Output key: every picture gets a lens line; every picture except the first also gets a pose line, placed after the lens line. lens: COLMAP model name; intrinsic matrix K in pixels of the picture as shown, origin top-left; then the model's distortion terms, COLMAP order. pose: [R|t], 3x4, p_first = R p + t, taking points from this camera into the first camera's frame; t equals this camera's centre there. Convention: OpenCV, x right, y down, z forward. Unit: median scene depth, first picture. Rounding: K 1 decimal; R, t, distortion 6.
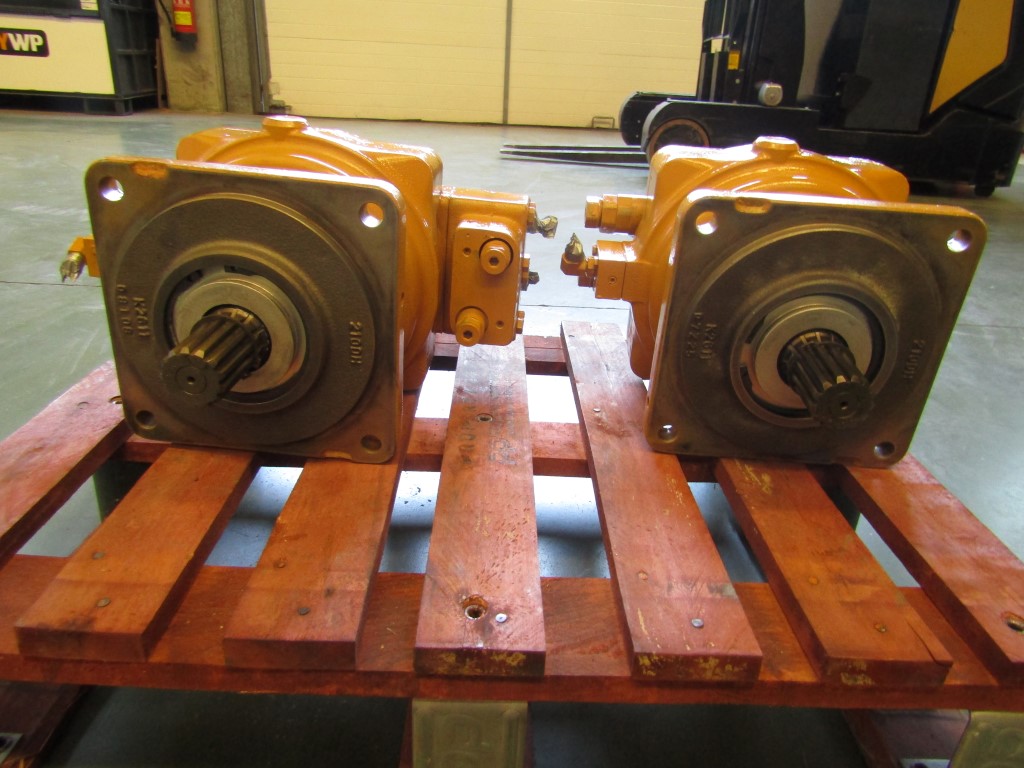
lens RADIAL K [[720.5, 0, 508.8], [0, 720.5, 383.3], [0, 0, 1]] dist [-0.015692, 0.000639]
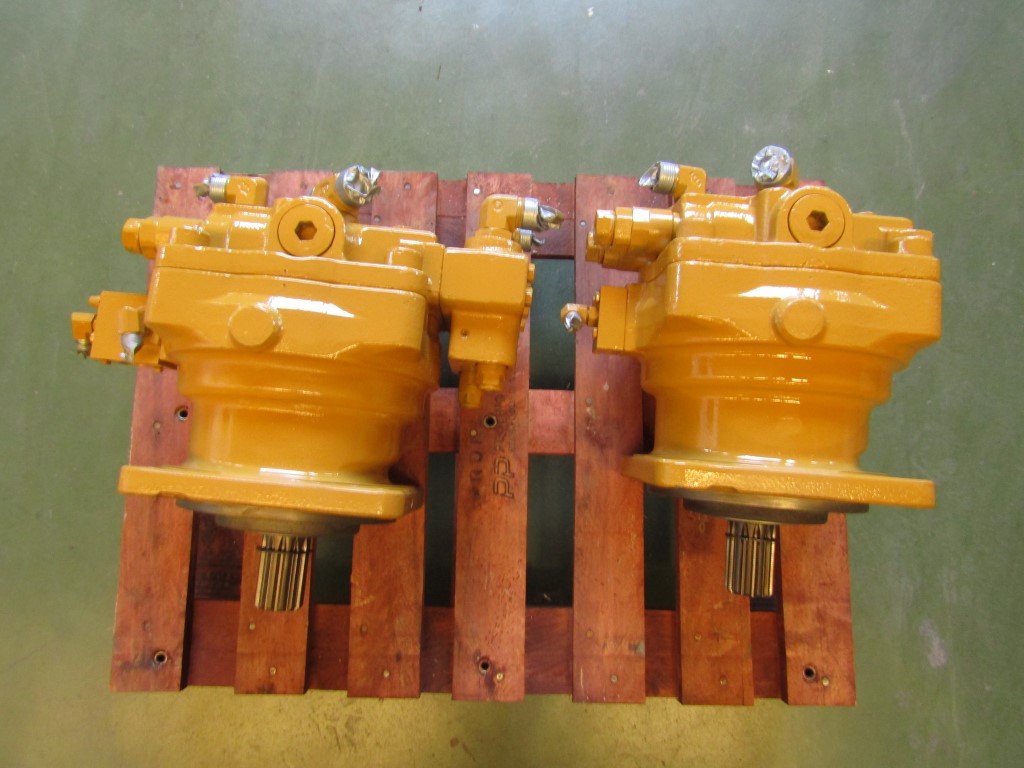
lens RADIAL K [[720.5, 0, 509.3], [0, 720.5, 386.3], [0, 0, 1]] dist [-0.015692, 0.000639]
pose [[0.998573, 0.017737, -0.050364, 0.067196], [0.031910, 0.558030, 0.829207, -1.159152], [0.042813, -0.829632, 0.556667, 0.477431]]
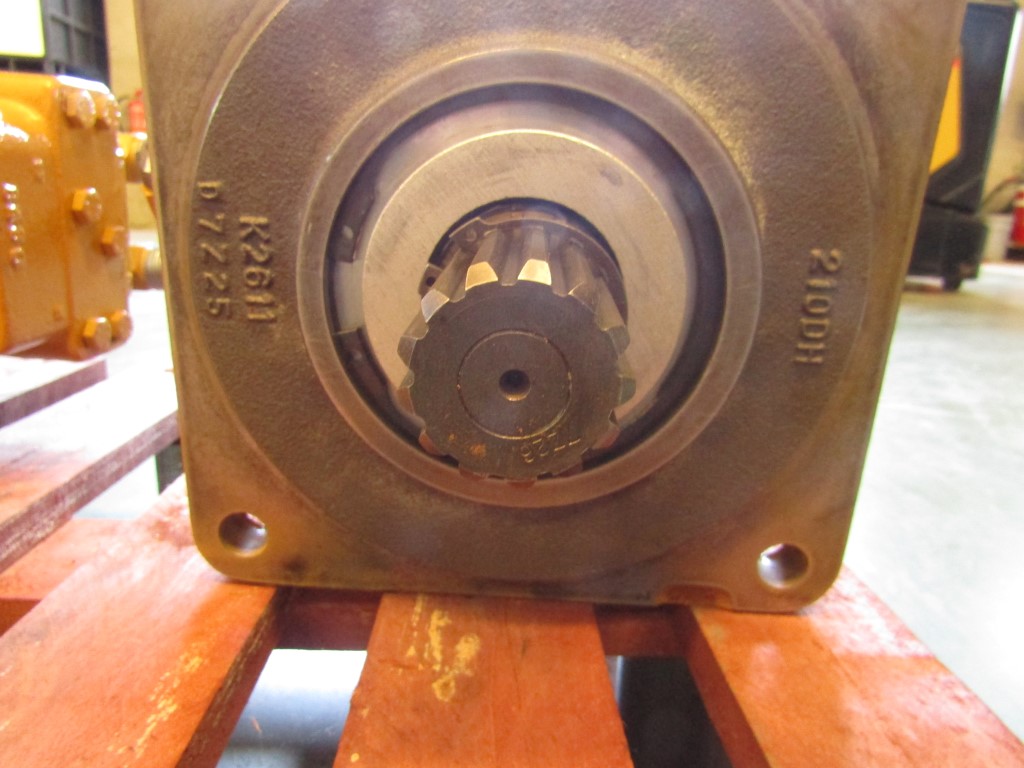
lens RADIAL K [[720.5, 0, 509.3], [0, 720.5, 383.2], [0, 0, 1]] dist [-0.015692, 0.000639]
pose [[0.999768, -0.011435, 0.018272, 0.401703], [0.014428, 0.984795, -0.173119, 0.065405], [-0.016015, 0.173343, 0.984731, 0.651556]]
